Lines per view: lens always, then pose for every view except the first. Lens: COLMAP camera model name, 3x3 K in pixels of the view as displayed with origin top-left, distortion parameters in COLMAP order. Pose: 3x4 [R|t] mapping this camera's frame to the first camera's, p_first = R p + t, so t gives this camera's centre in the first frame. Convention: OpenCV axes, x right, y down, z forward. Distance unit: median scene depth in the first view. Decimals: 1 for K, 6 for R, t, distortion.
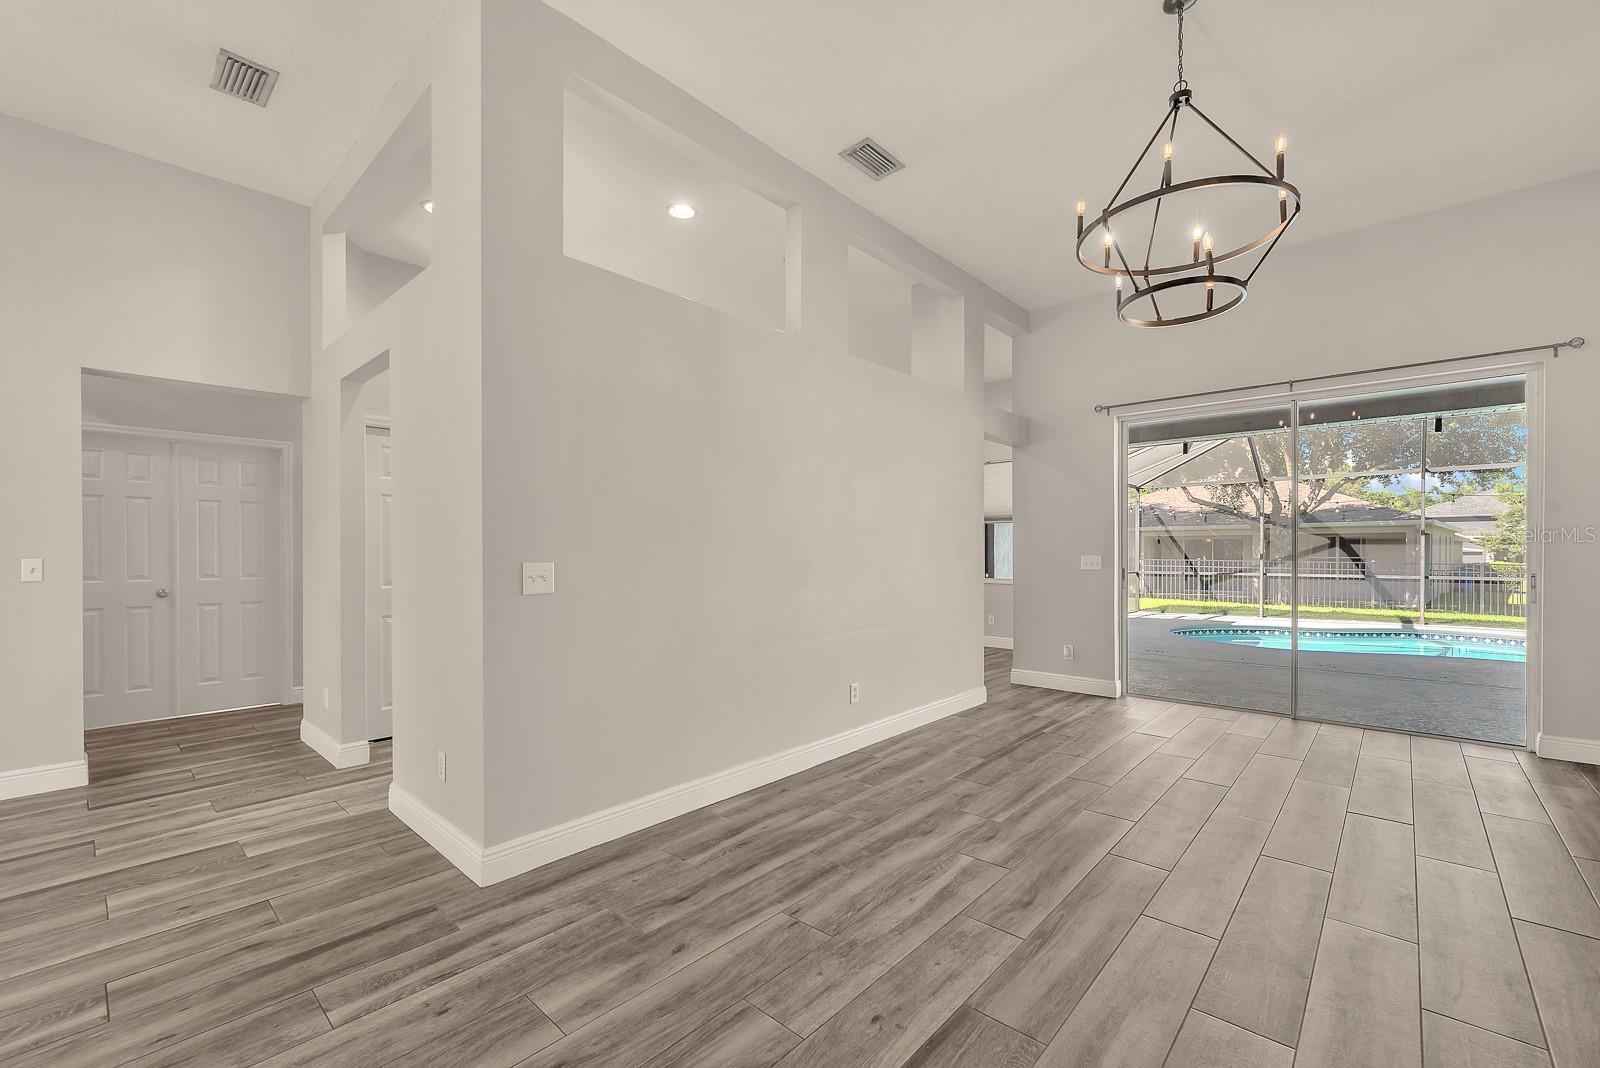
lens RADIAL K [[663.9, 0, 797.8], [0, 663.9, 549.8], [0, 0, 1]] dist [0.000529, 0.000404]
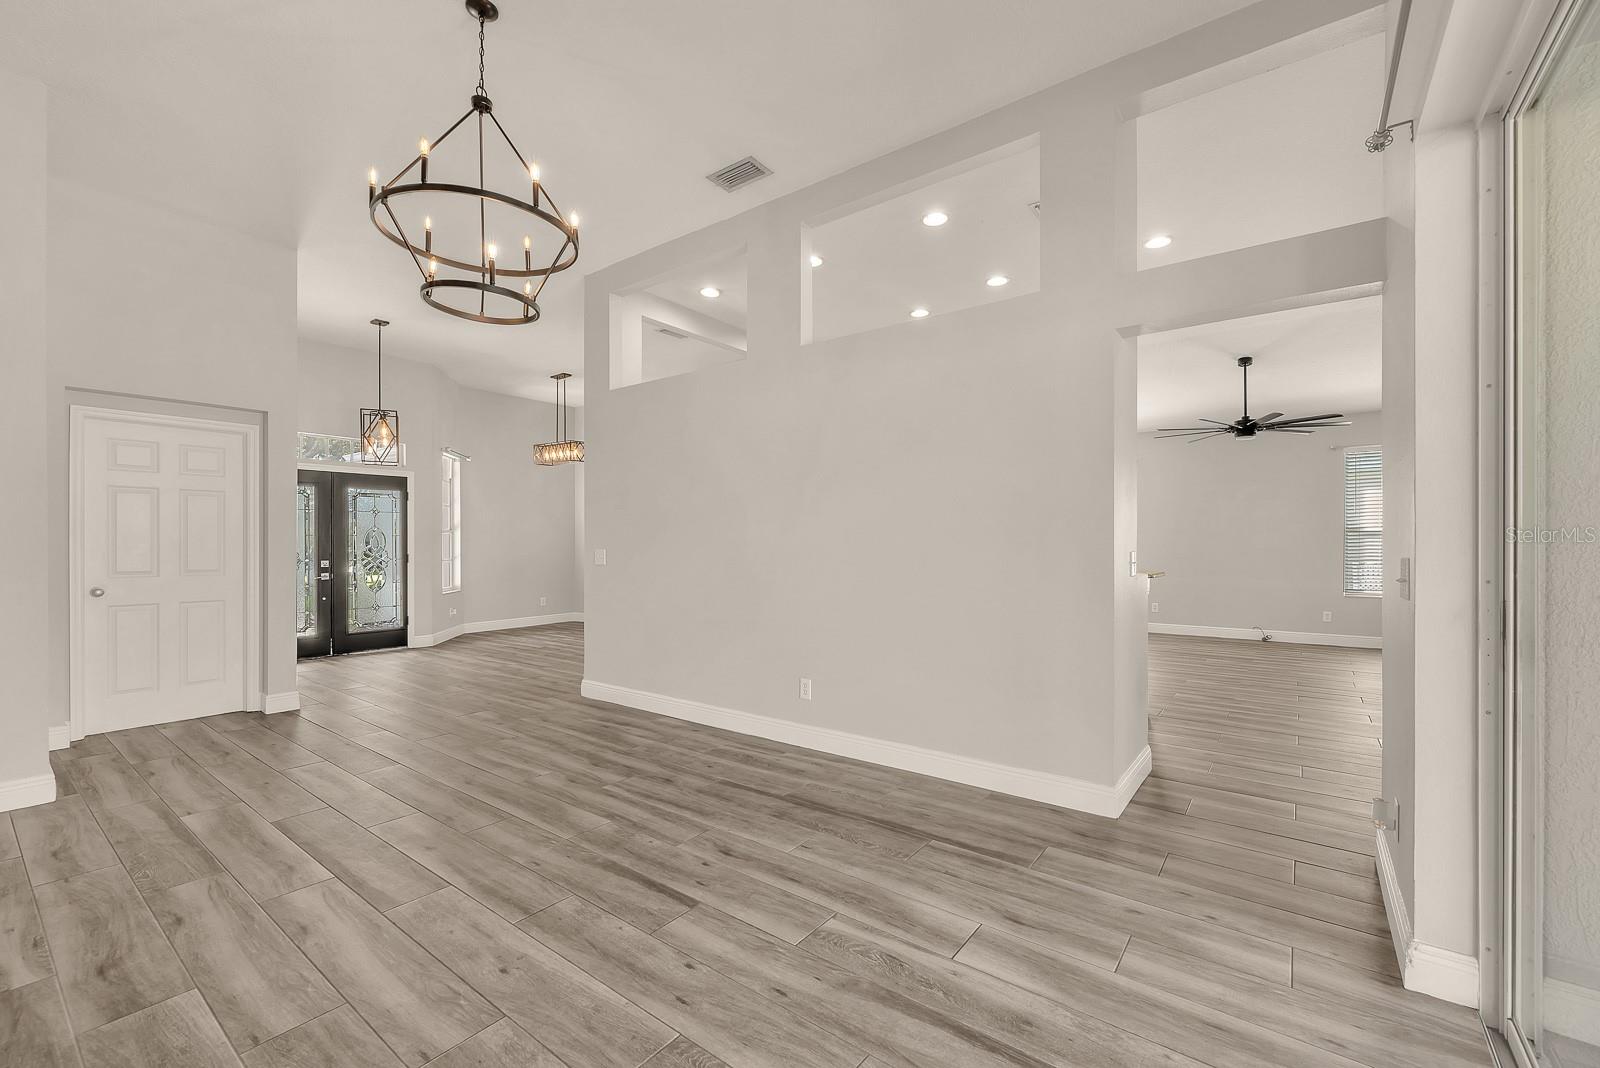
lens RADIAL K [[660.9, 0, 794.7], [0, 660.9, 546.3], [0, 0, 1]] dist [-0.002032, 0.000903]
pose [[0.083769, 0.005026, -0.996473, 1.374711], [0.002481, 0.999983, 0.005252, 0.000202], [0.996482, -0.002913, 0.083755, 1.177984]]
